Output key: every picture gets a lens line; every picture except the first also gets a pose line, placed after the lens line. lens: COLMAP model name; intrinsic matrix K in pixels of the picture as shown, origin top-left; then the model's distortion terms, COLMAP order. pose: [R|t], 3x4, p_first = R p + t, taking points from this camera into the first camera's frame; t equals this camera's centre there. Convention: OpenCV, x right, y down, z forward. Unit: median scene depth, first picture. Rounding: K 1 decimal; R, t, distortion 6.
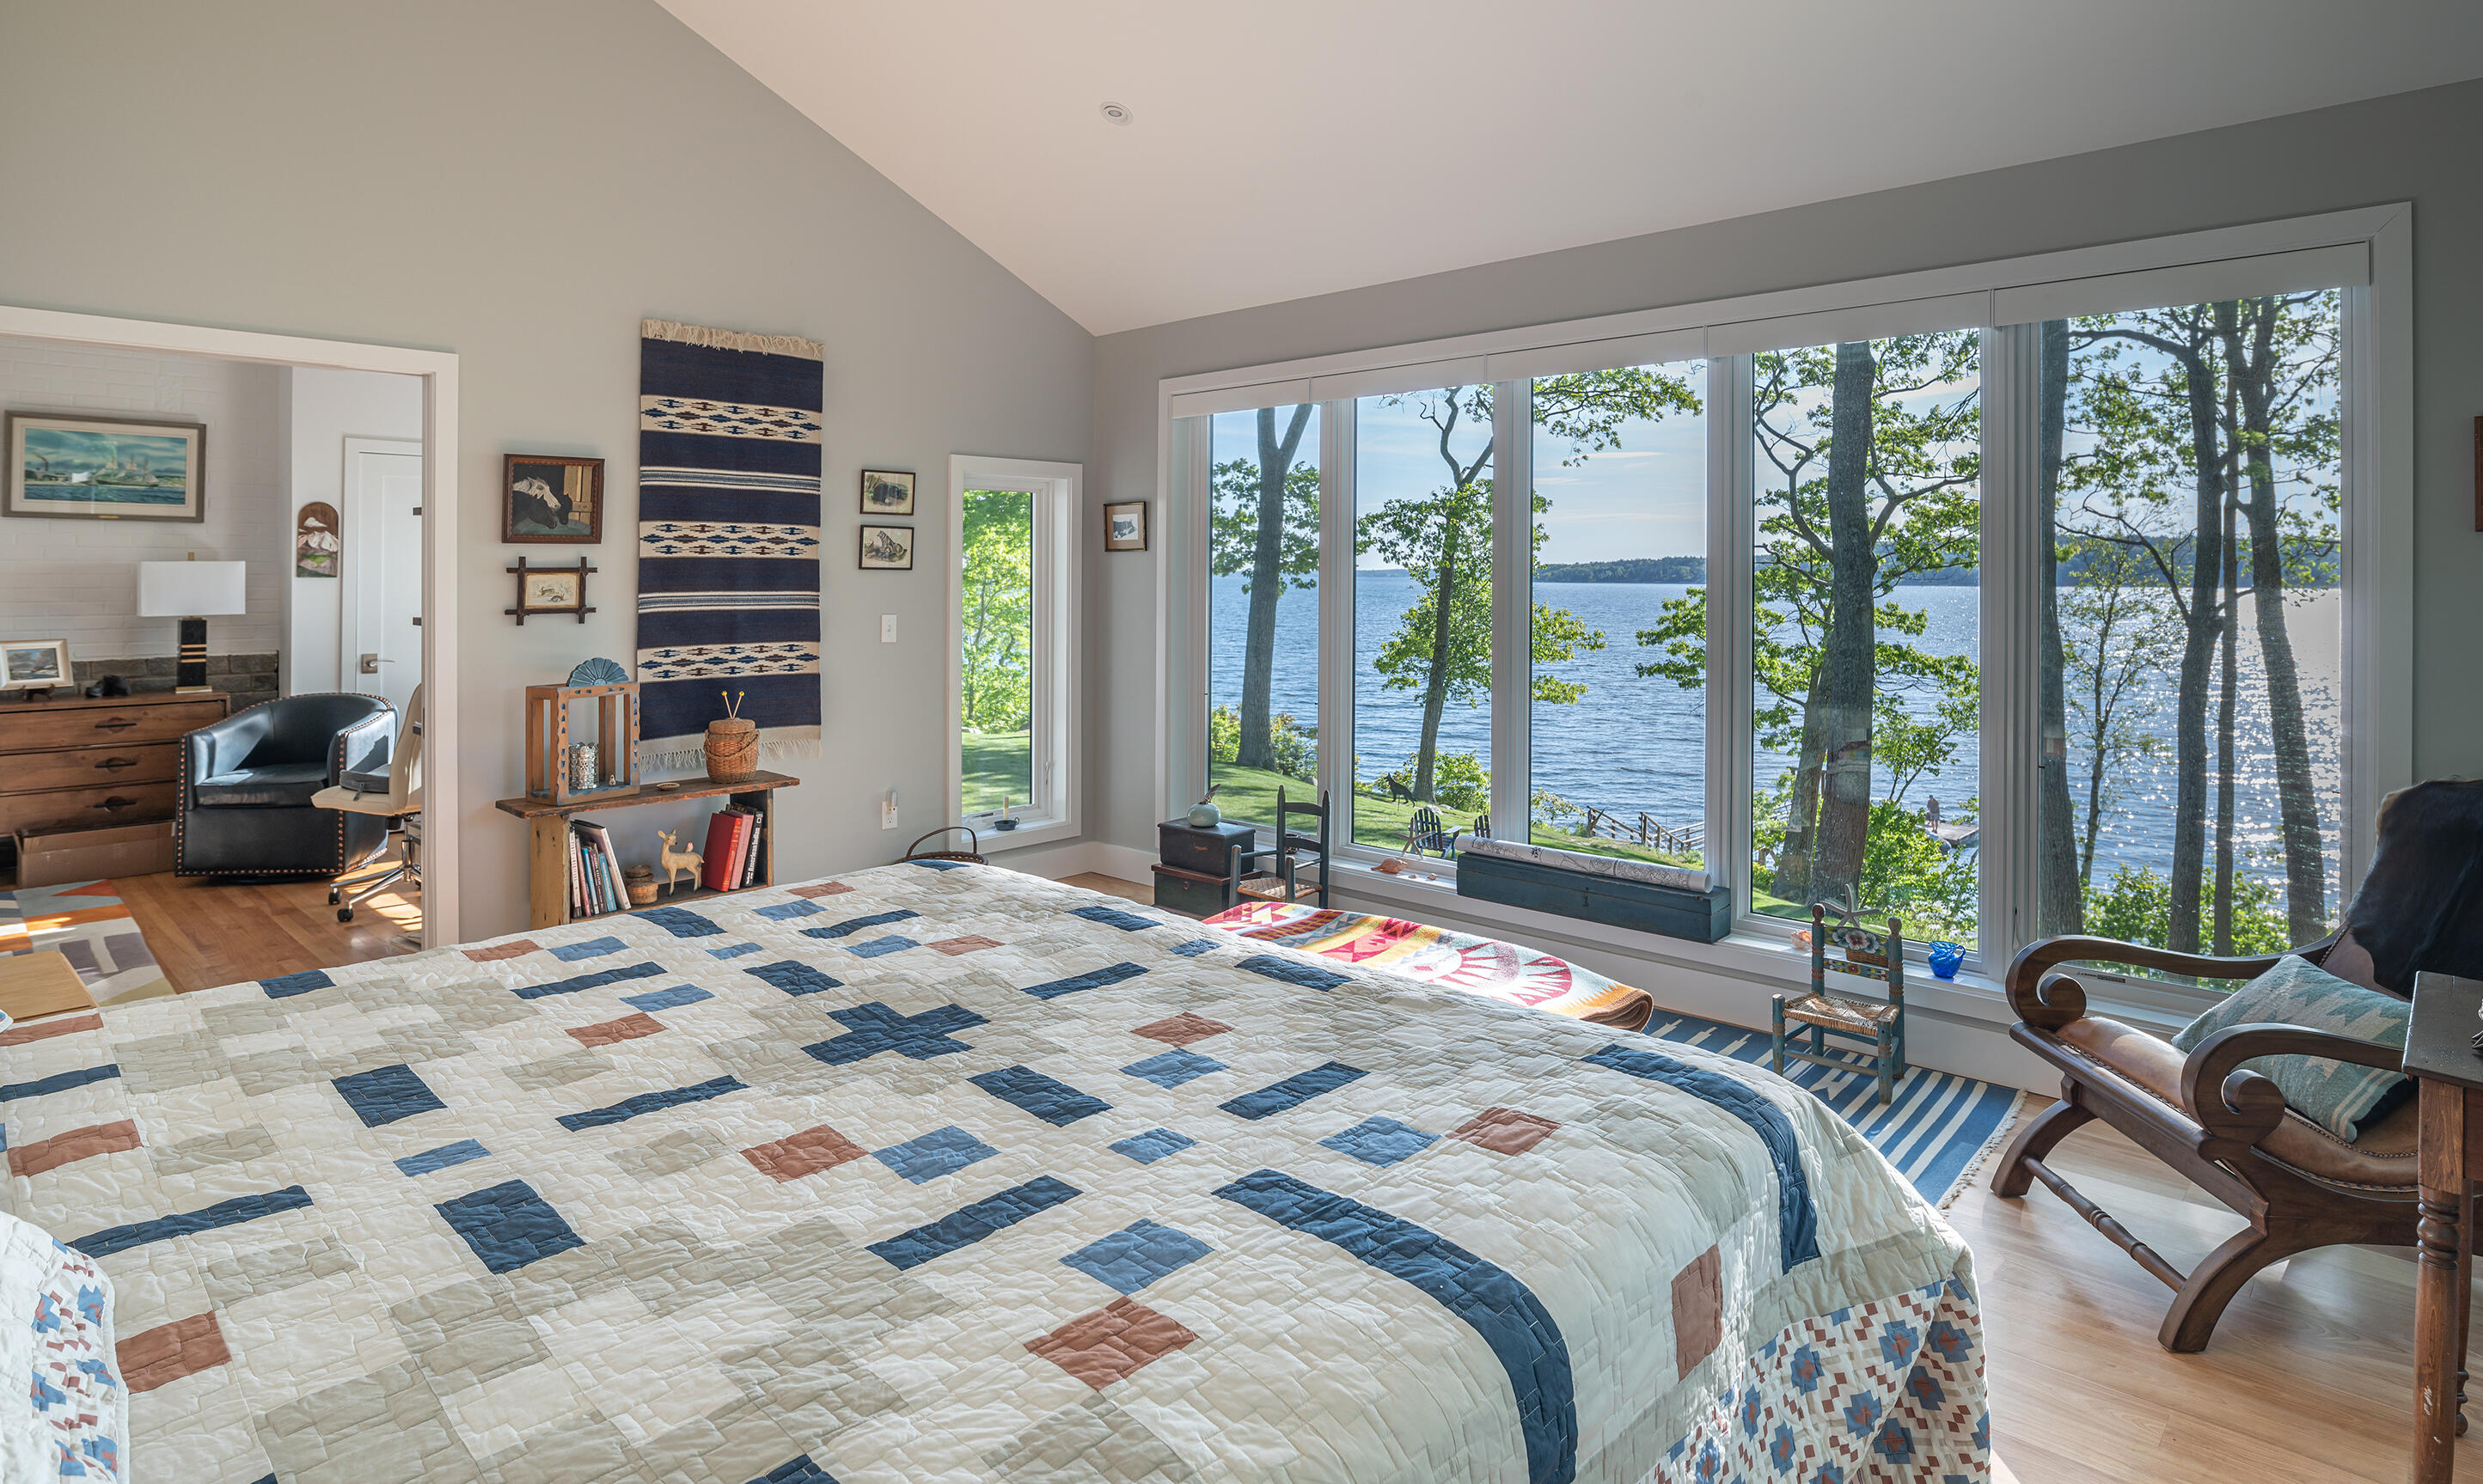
lens RADIAL K [[1343.0, 0, 1241.1], [0, 1343.0, 609.2], [0, 0, 1]] dist [0.004564, 0.012530]
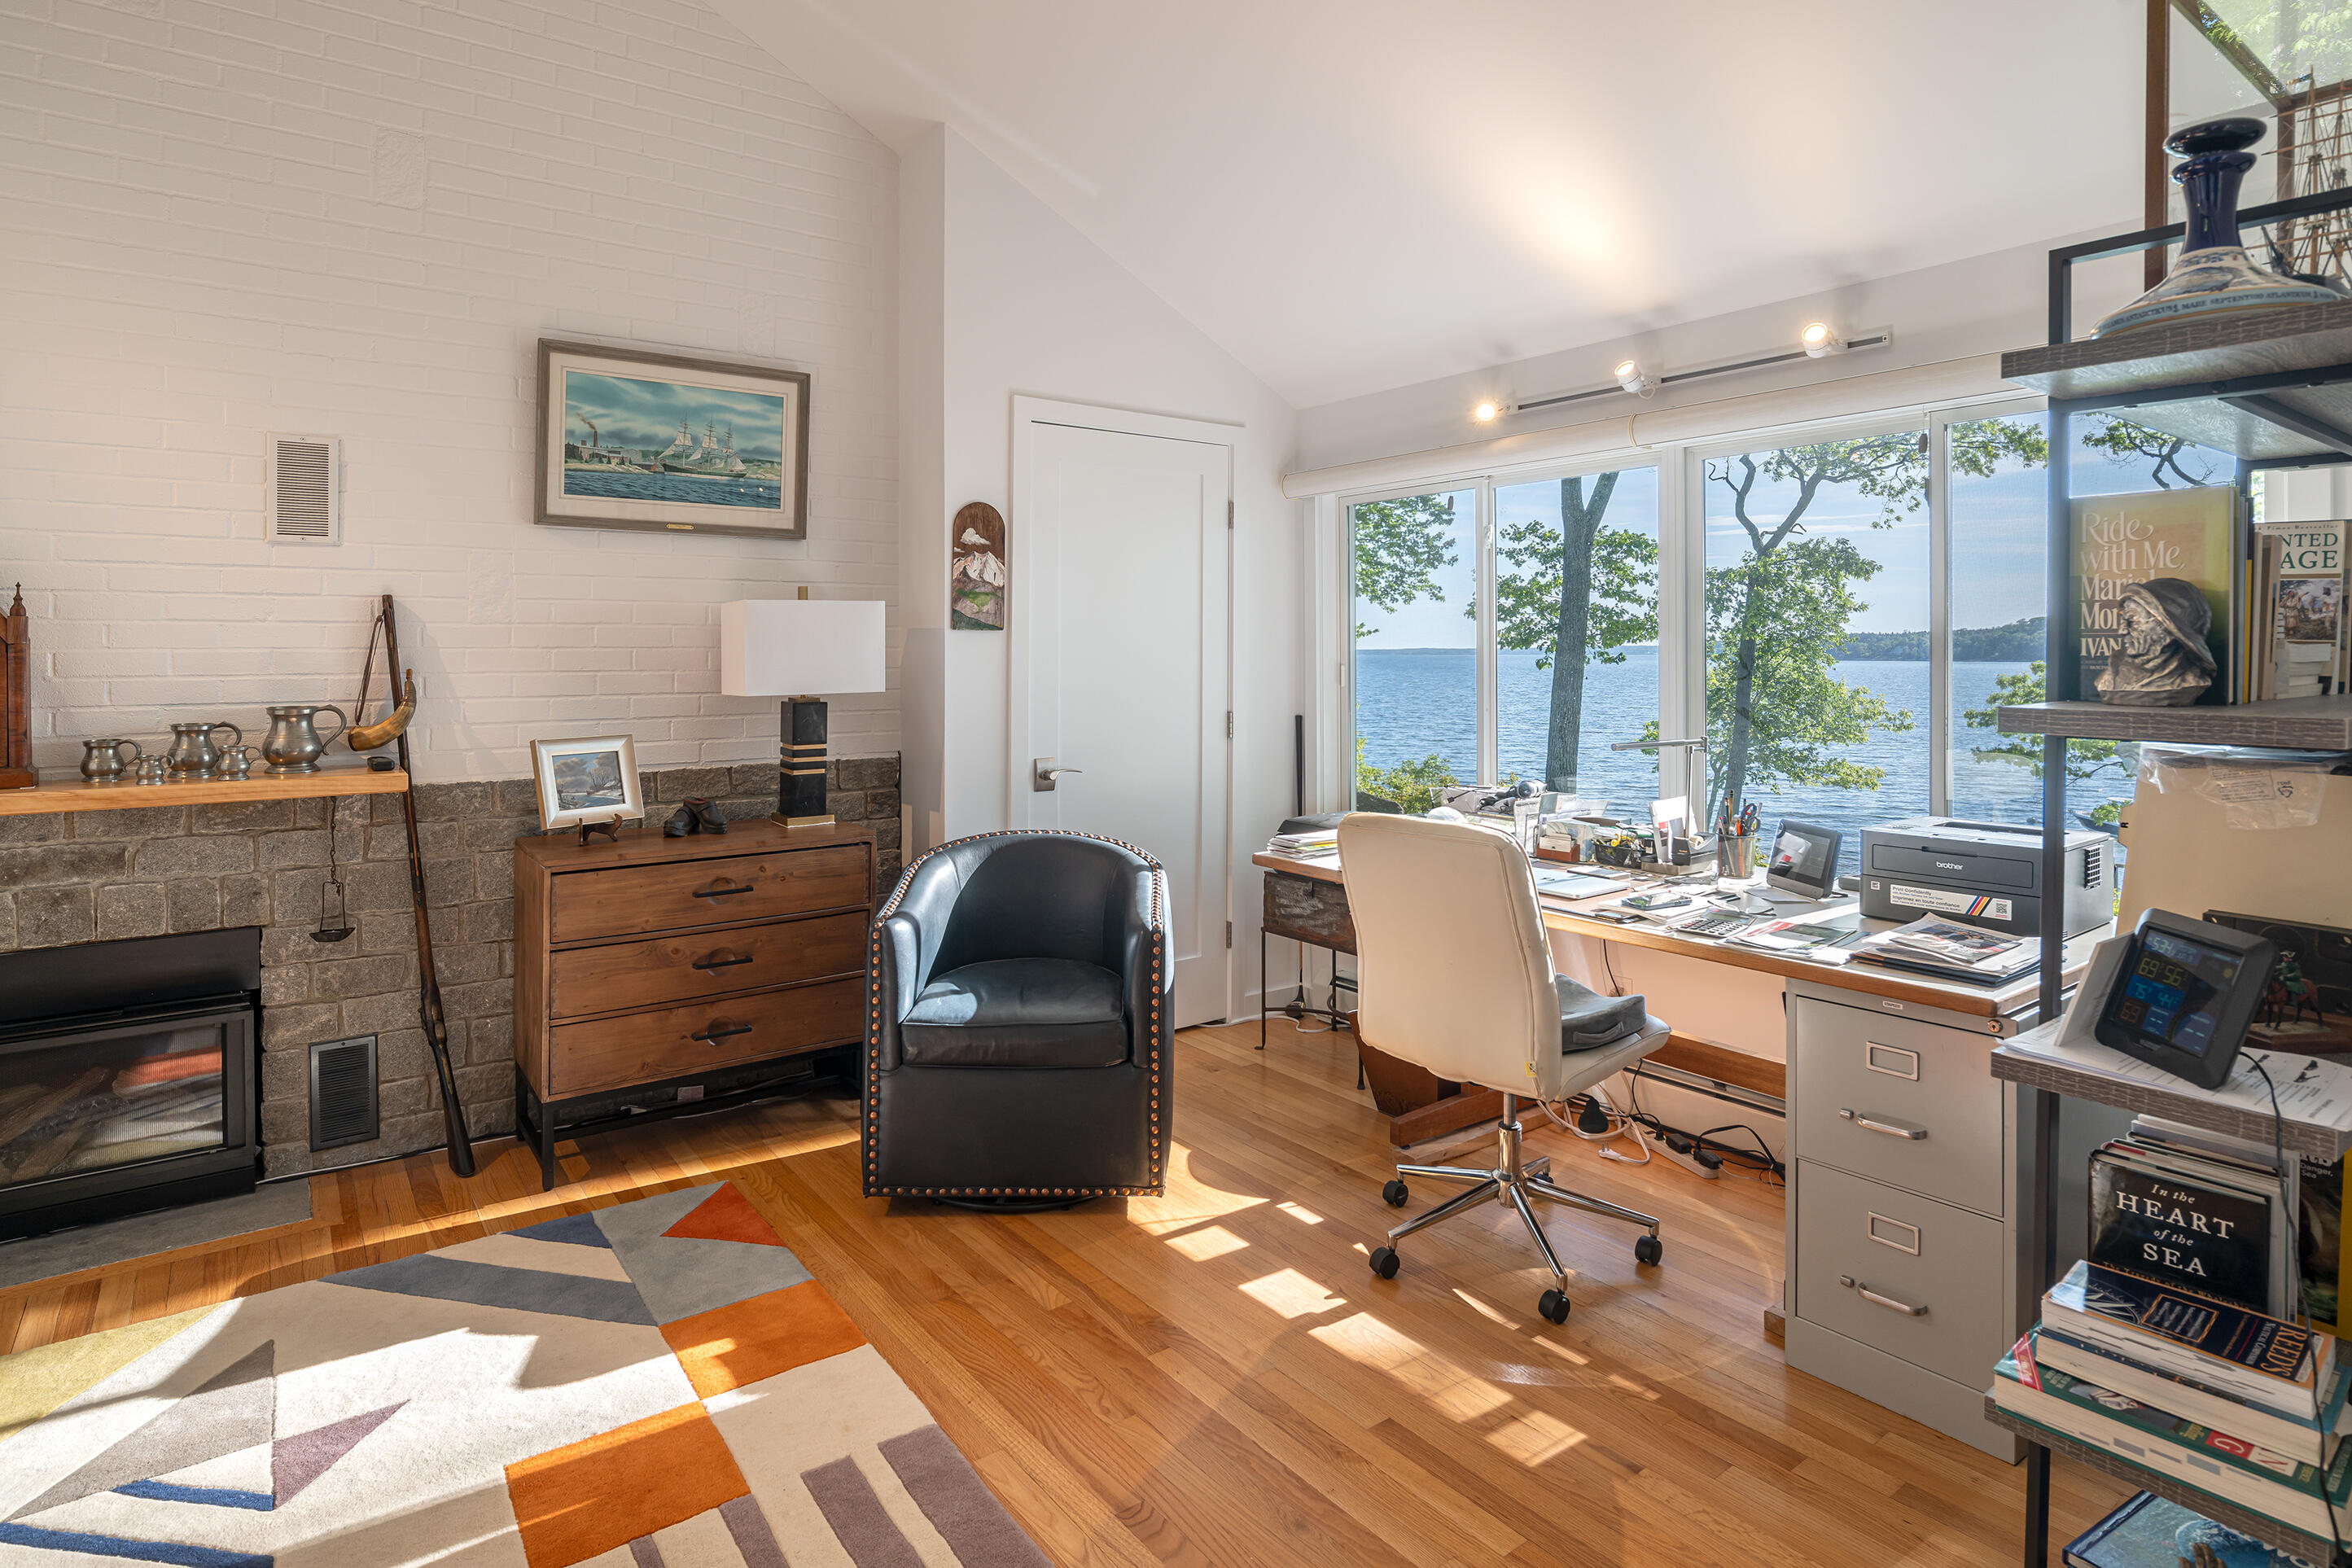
lens RADIAL K [[1233.7, 0, 1176.1], [0, 1233.7, 688.7], [0, 0, 1]] dist [-0.002430, 0.000046]
pose [[0.991681, 0.001245, -0.128716, -0.535581], [-0.000940, 0.999997, 0.002430, 0.000826], [0.128719, -0.002289, 0.991678, 0.481269]]
